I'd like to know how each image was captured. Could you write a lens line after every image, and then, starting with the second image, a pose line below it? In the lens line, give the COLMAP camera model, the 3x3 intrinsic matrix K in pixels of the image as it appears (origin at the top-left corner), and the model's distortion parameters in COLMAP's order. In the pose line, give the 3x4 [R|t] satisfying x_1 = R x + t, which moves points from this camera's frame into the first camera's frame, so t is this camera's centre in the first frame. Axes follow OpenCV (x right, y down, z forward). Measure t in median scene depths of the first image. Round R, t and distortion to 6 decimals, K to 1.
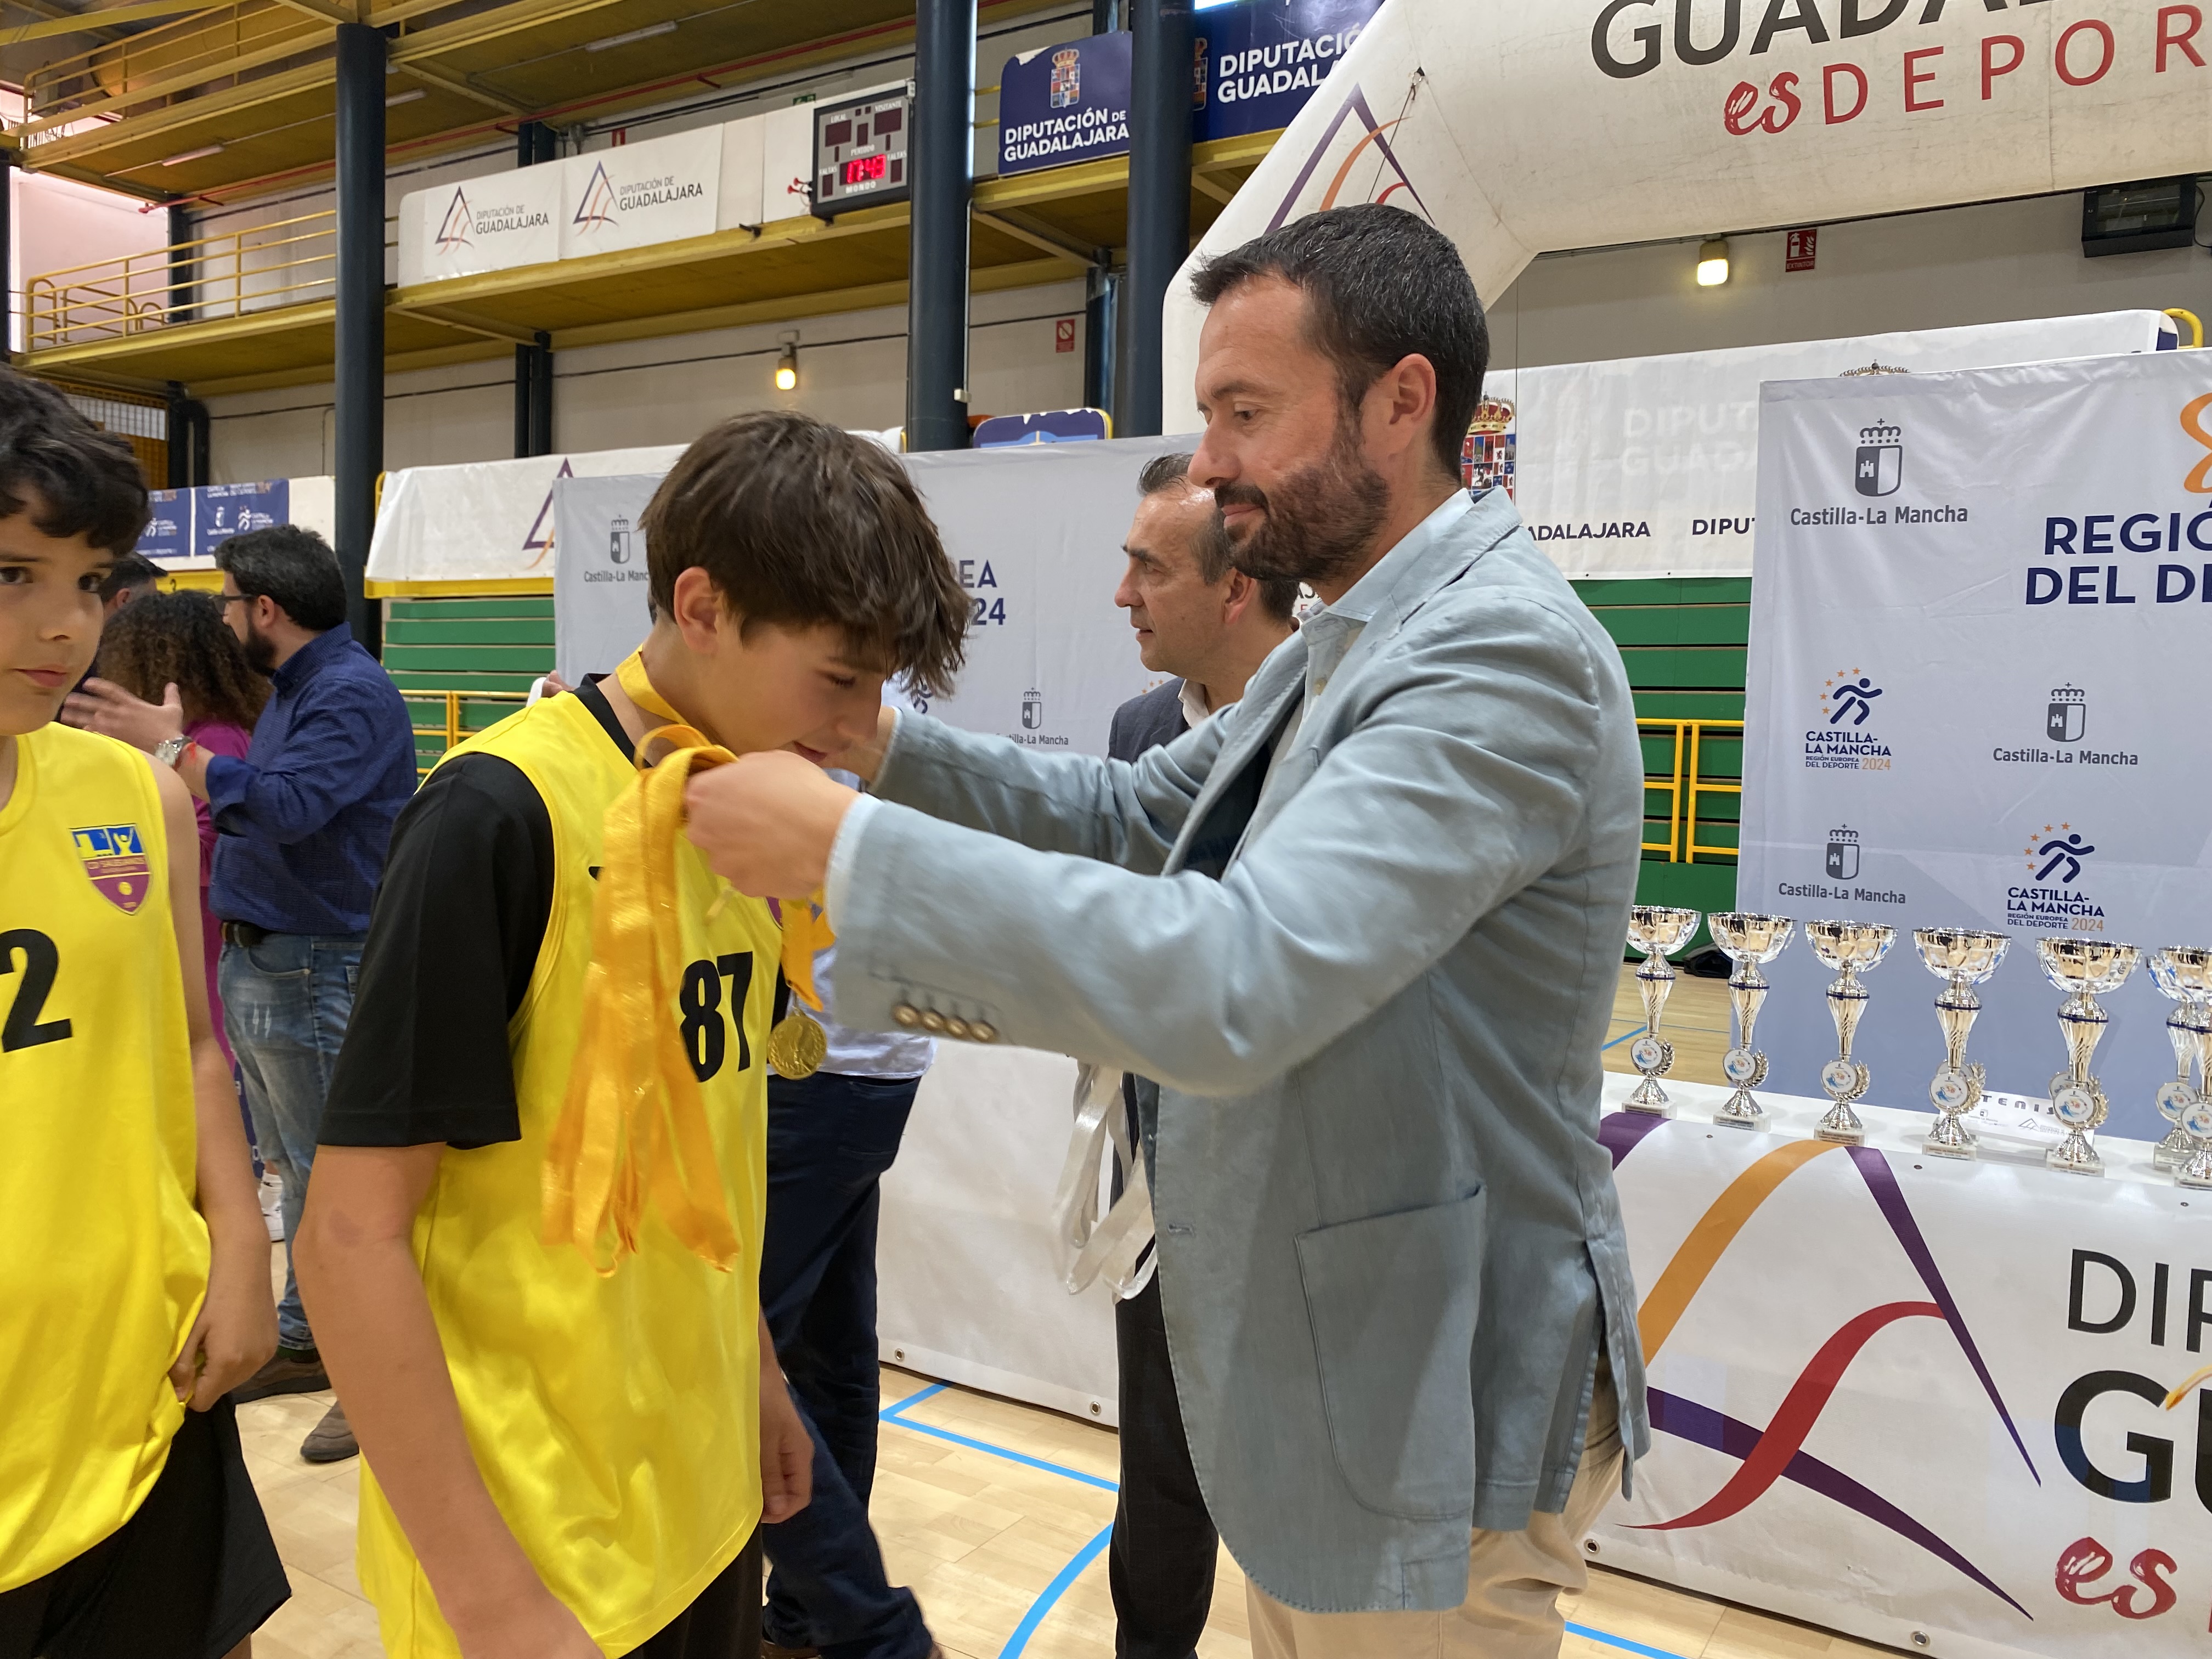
lens RADIAL K [[1715.8, 0, 1108.7], [0, 1715.8, 819.5], [0, 0, 1]] dist [-0.009007, 0.000518]
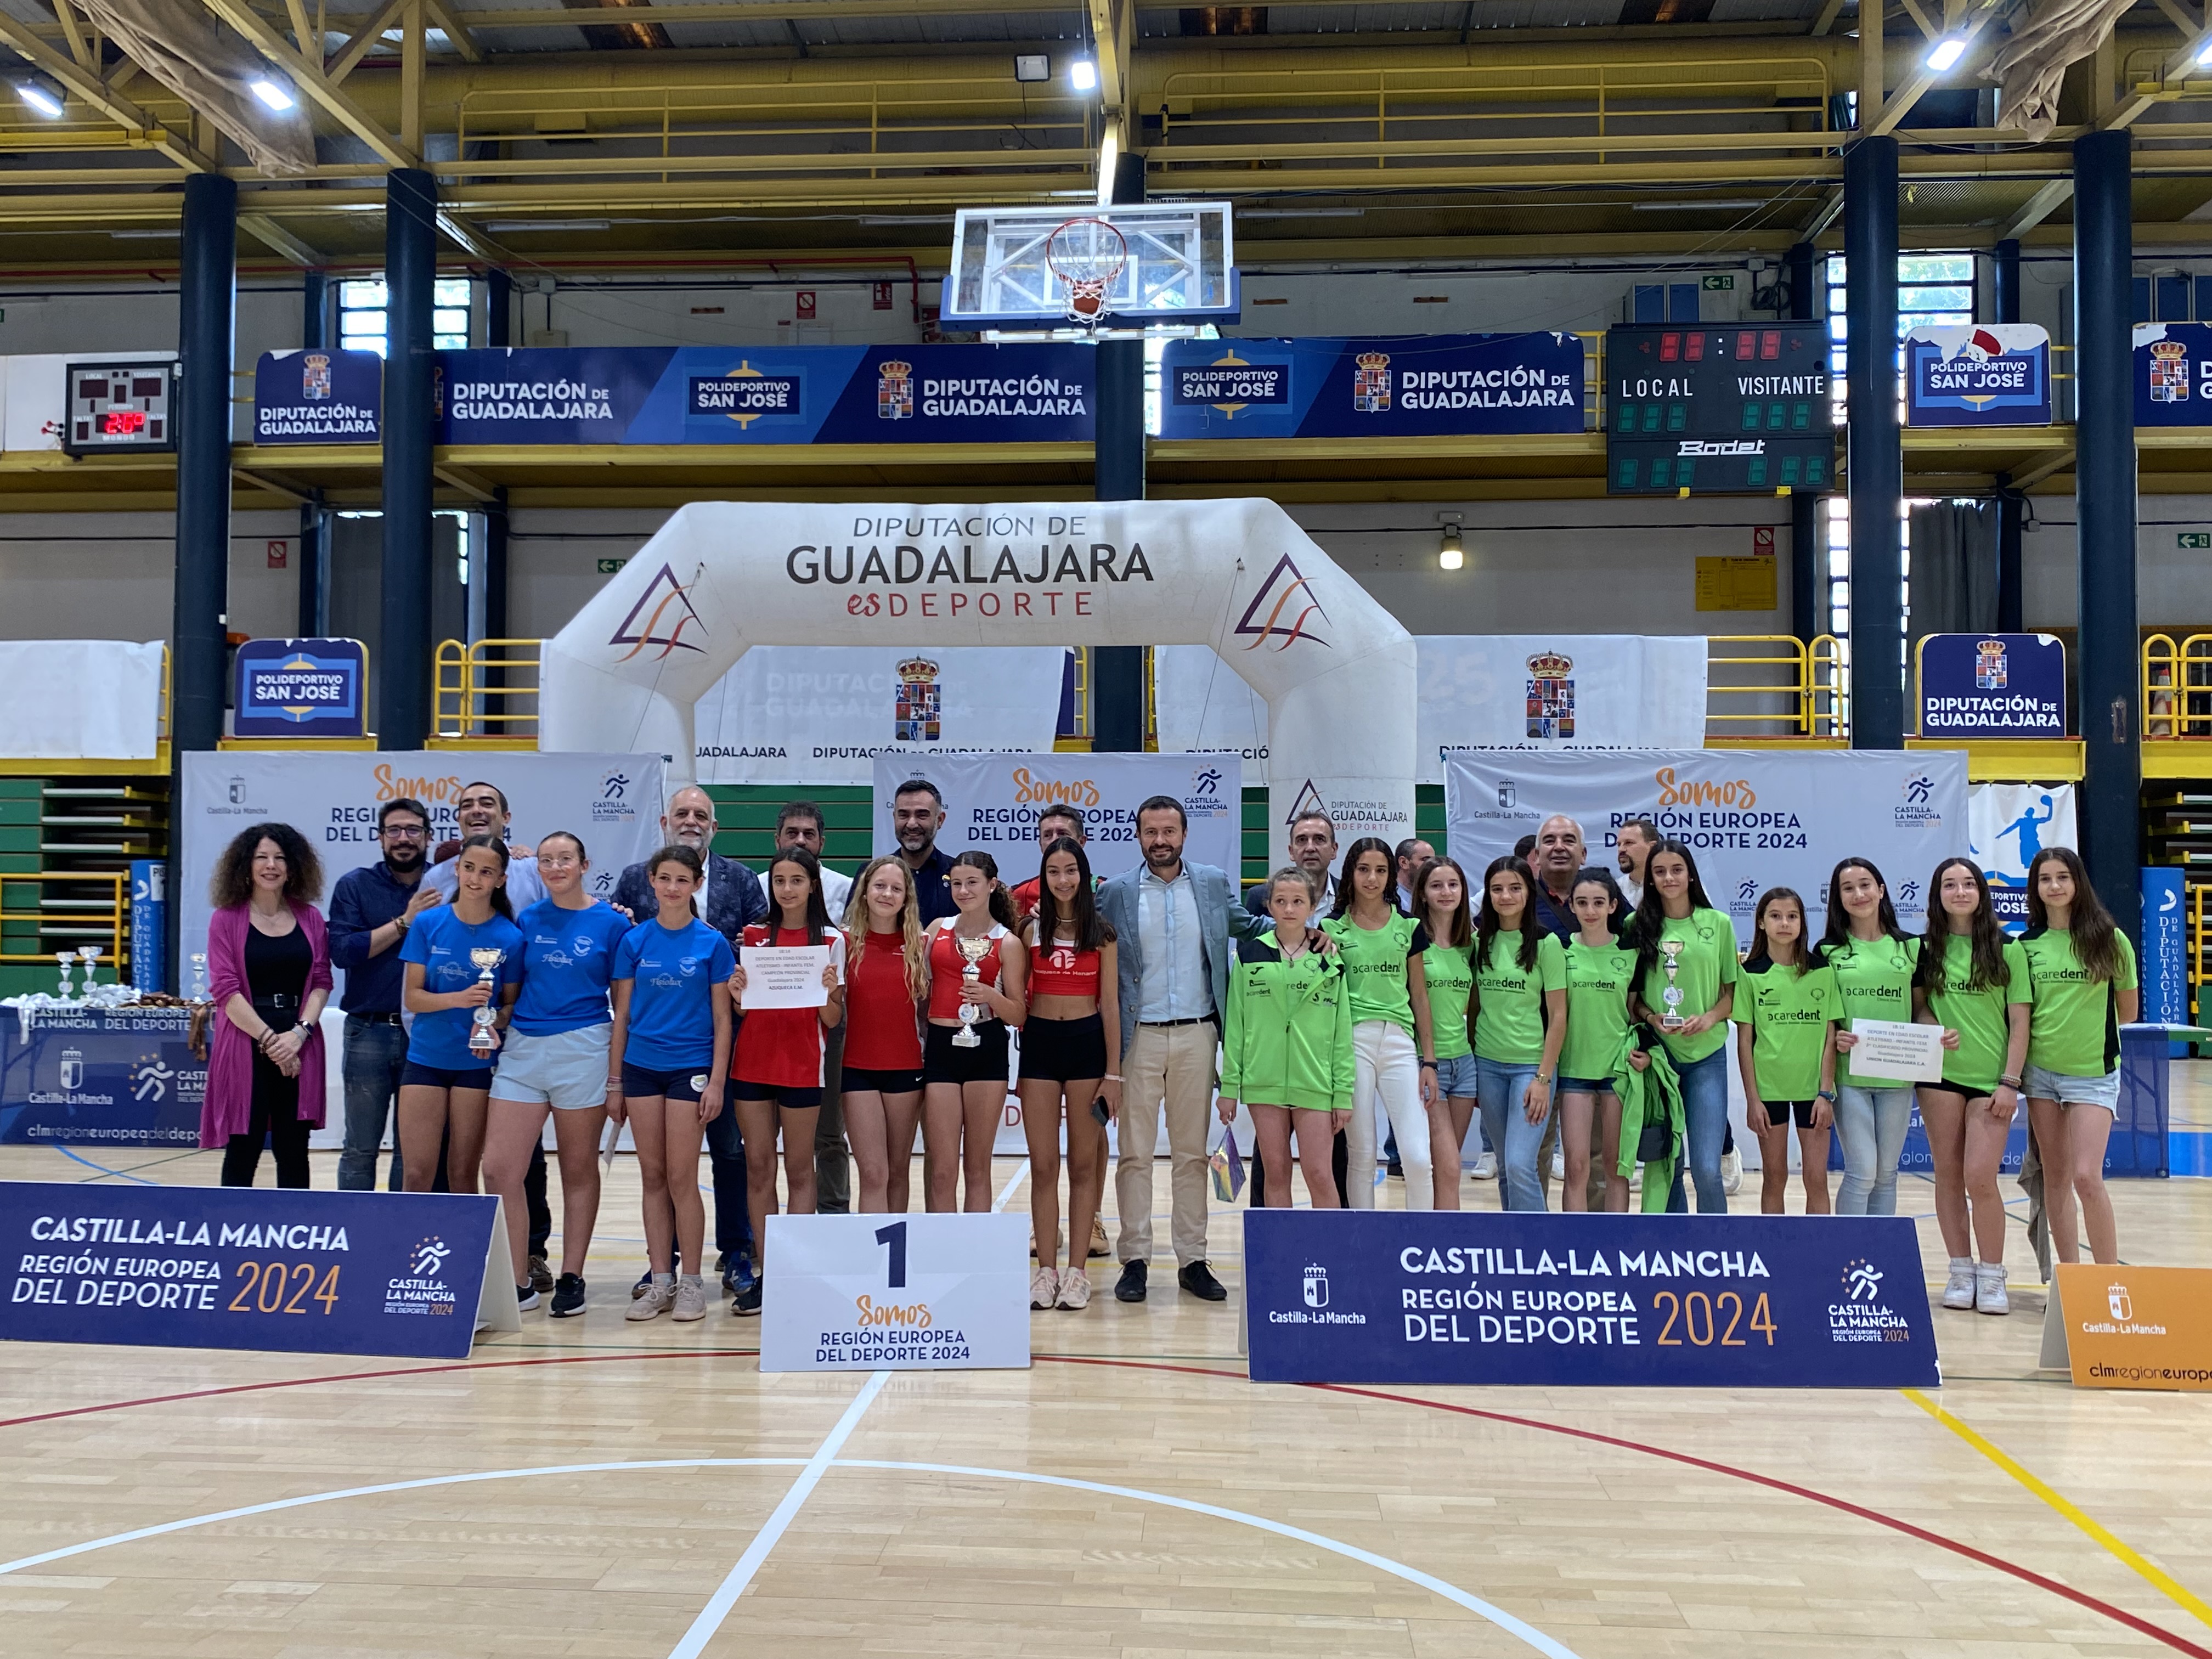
lens RADIAL K [[1993.5, 0, 1103.7], [0, 1993.5, 826.5], [0, 0, 1]] dist [0.004707, 0.002620]
pose [[0.875402, -0.011530, 0.483257, -0.225503], [0.048057, 0.996839, -0.063269, 0.018164], [-0.481000, 0.078610, 0.873189, -0.521898]]
